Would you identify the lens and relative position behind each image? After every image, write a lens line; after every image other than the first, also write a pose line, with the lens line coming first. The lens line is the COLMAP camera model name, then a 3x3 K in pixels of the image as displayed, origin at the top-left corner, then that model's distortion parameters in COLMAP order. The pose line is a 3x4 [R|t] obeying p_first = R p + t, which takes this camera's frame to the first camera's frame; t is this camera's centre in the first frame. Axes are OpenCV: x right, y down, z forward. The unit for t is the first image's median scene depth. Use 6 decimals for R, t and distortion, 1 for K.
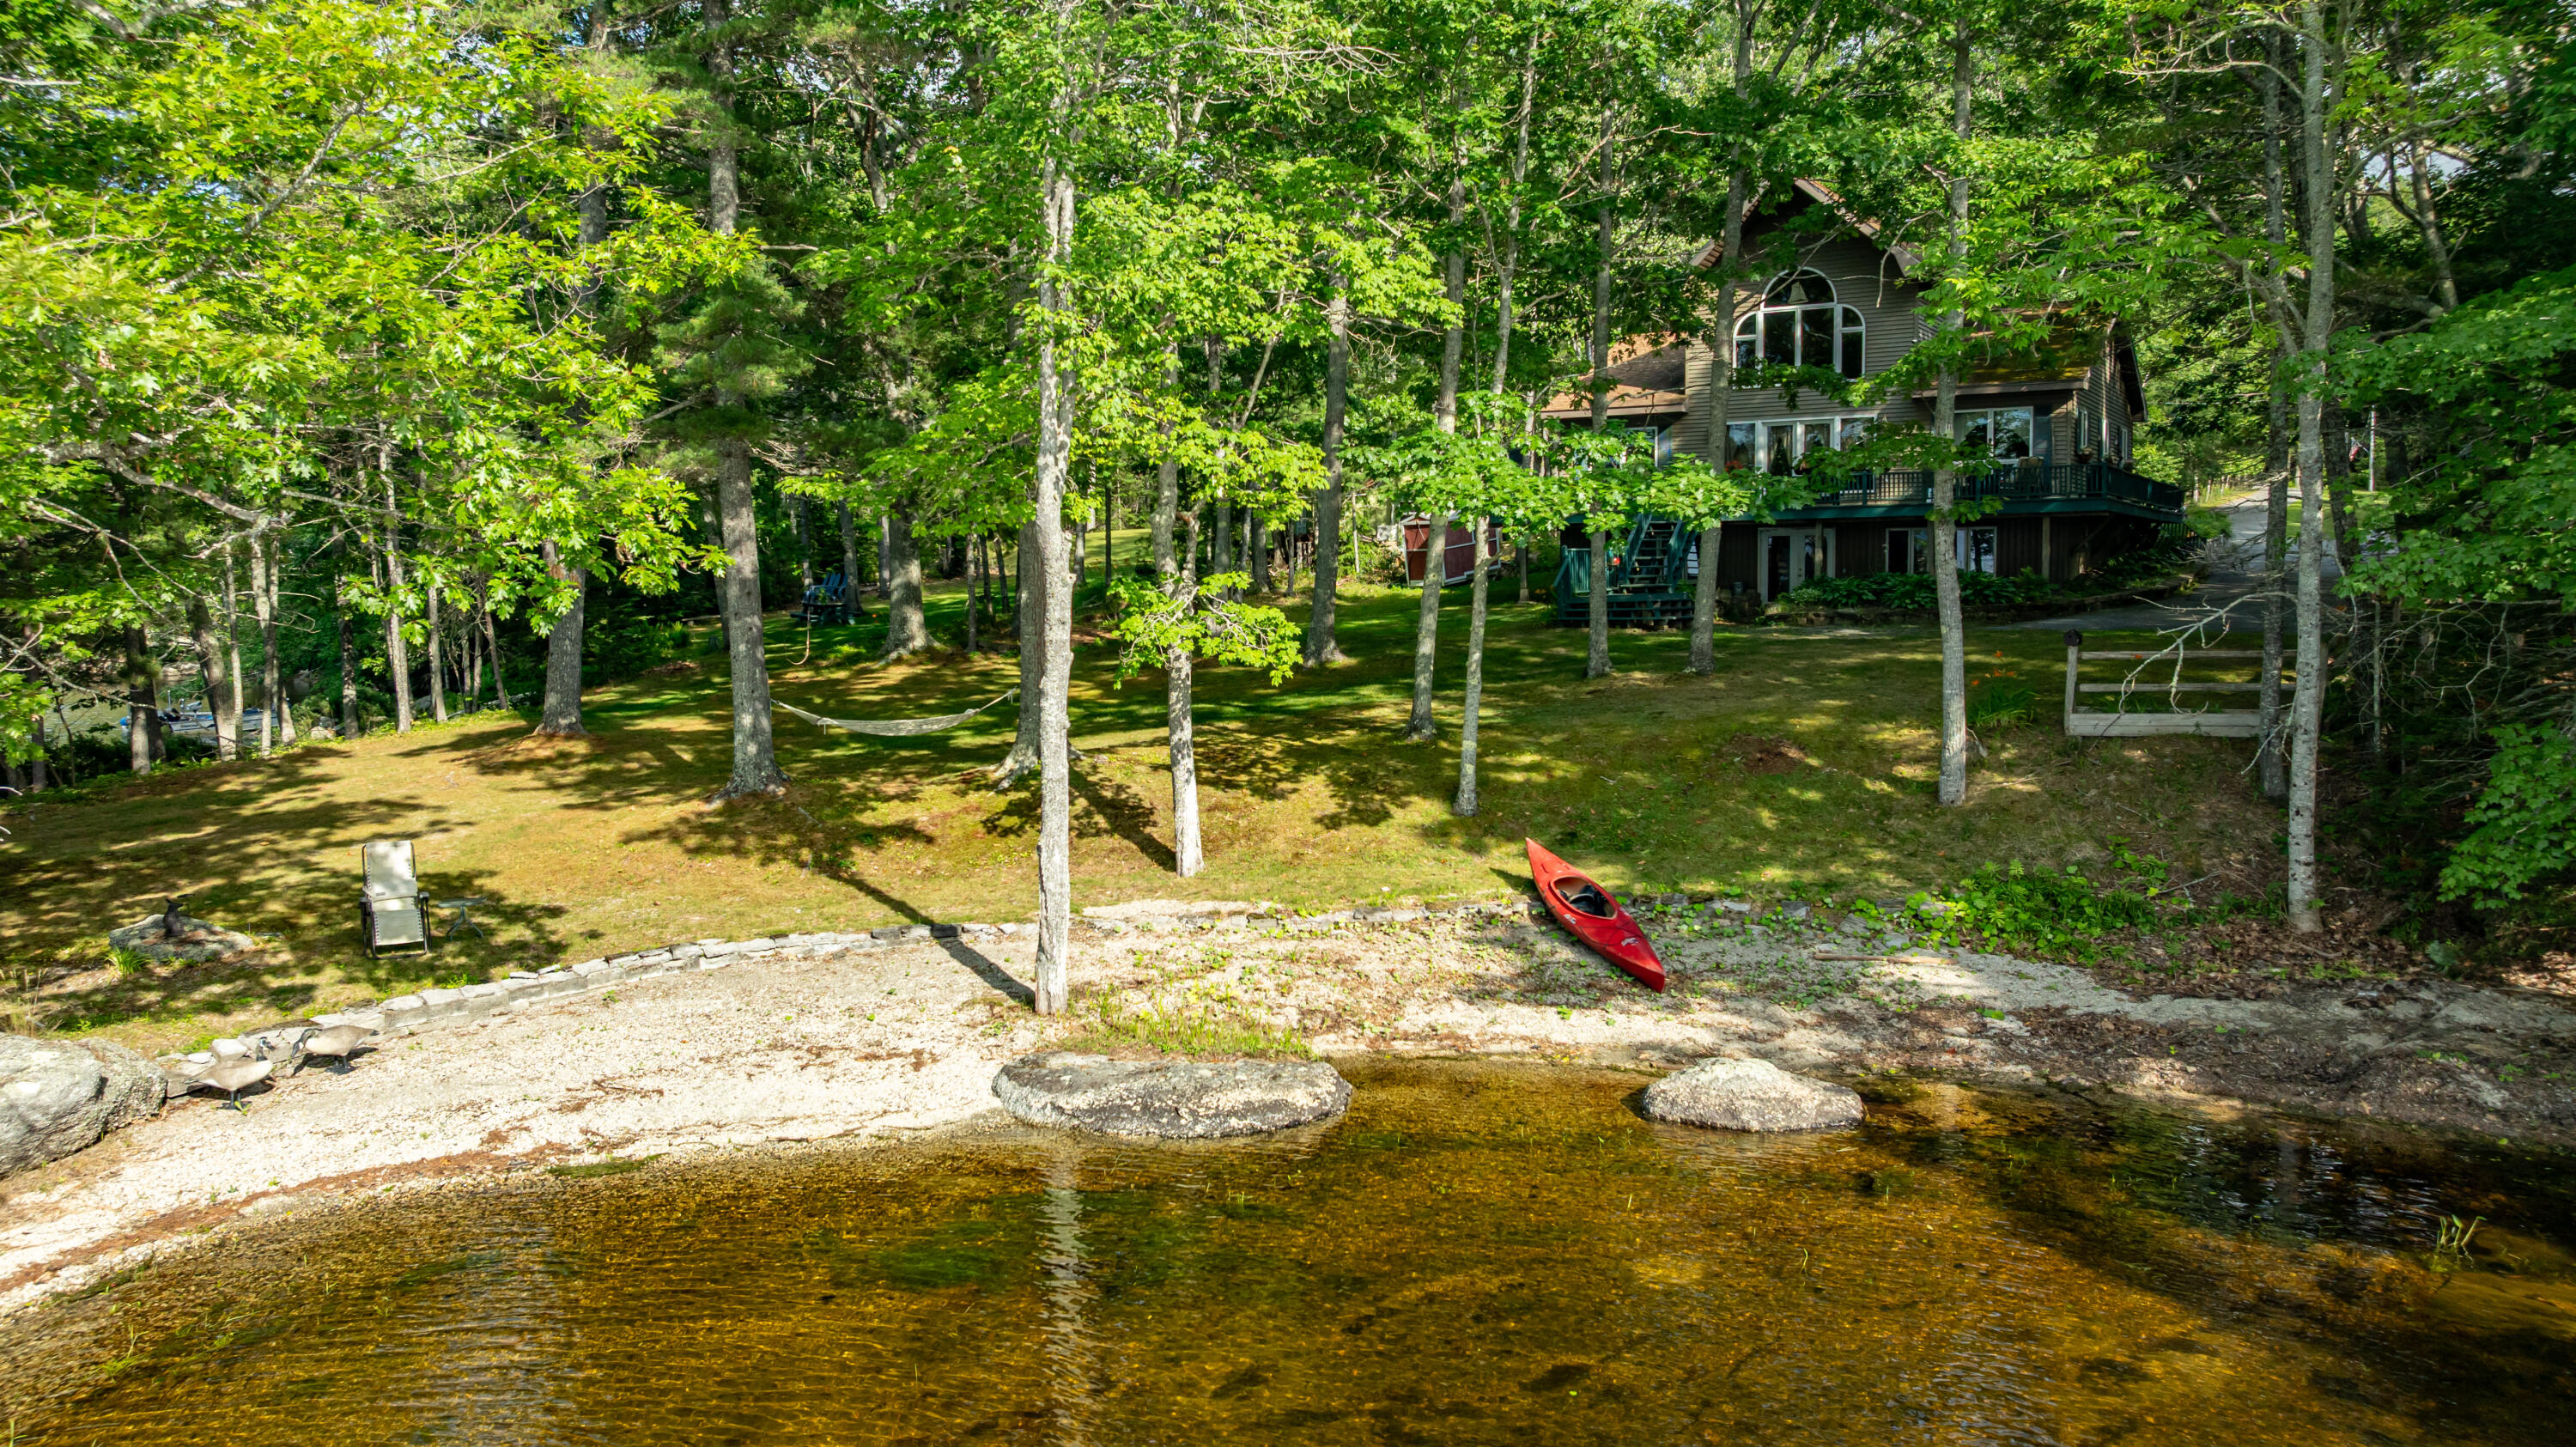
lens RADIAL K [[1902.0, 0, 1279.9], [0, 1902.0, 720.5], [0, 0, 1]] dist [0.003475, 0.019677]
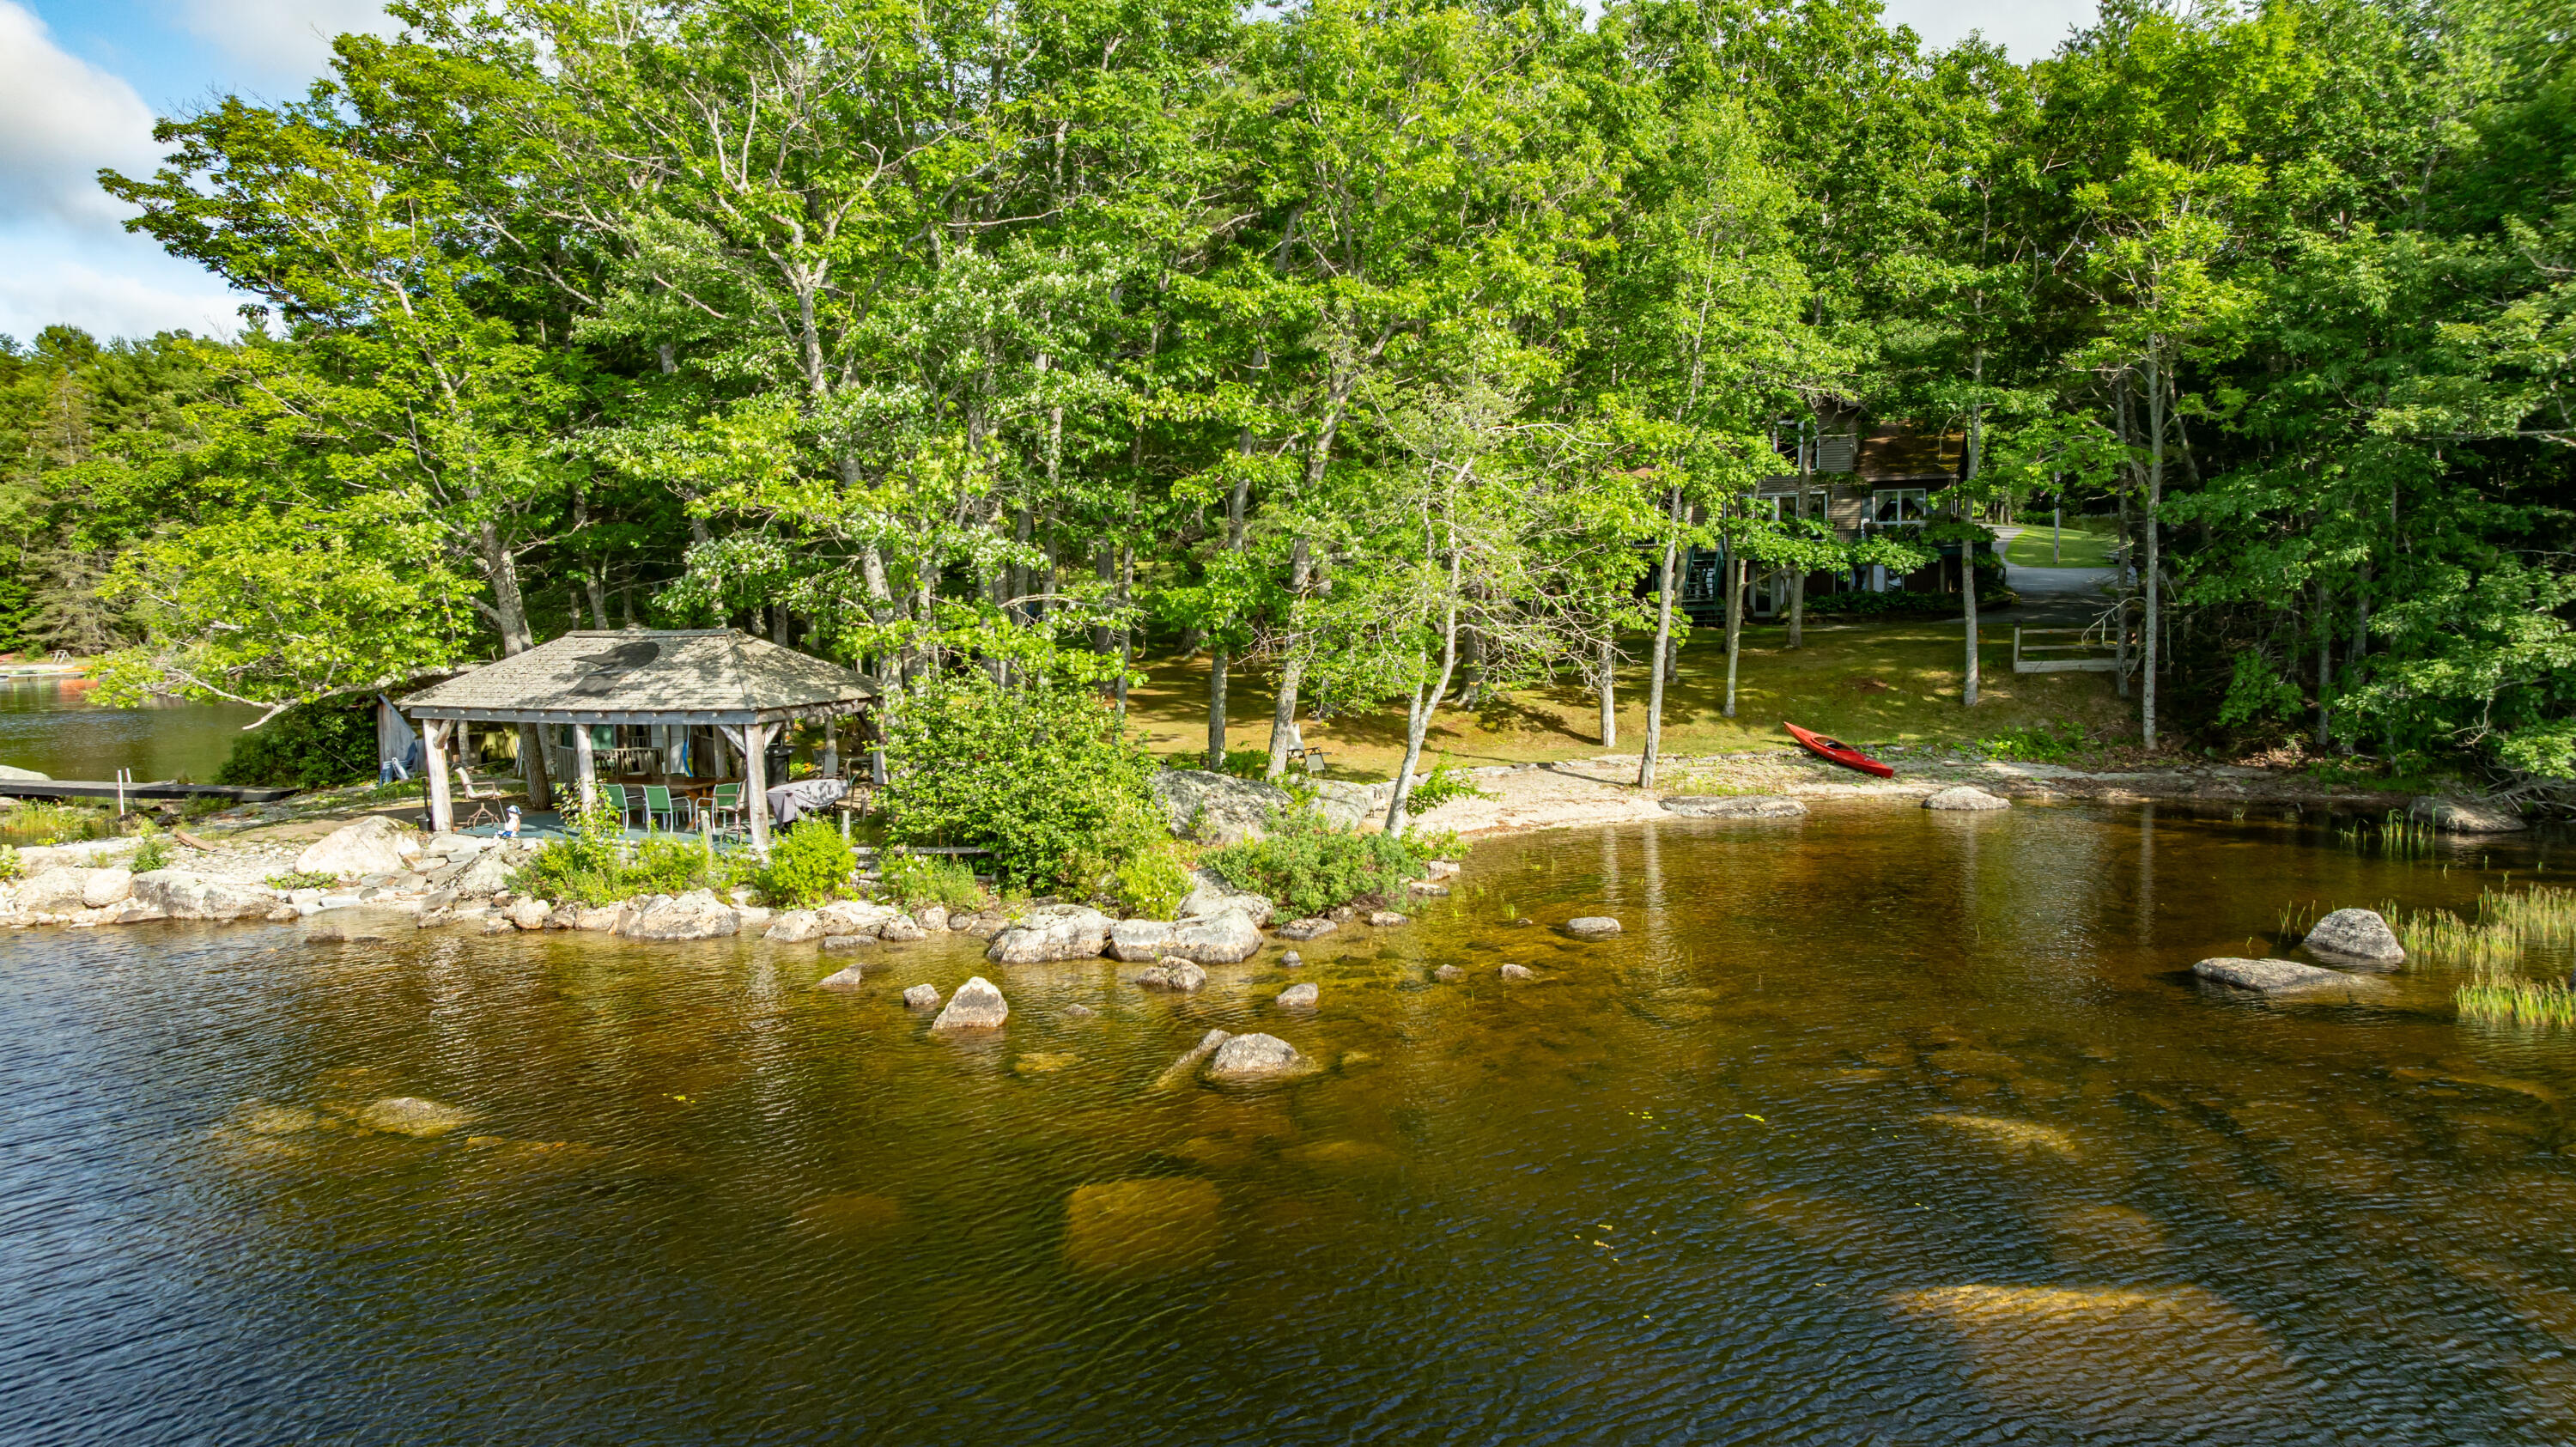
lens RADIAL K [[1902.0, 0, 1294.8], [0, 1902.0, 727.1], [0, 0, 1]] dist [0.003475, 0.019677]
pose [[0.987281, -0.014315, 0.158336, -0.767296], [0.016067, 0.999823, -0.009792, 0.086103], [-0.158168, 0.012211, 0.987337, -0.994870]]
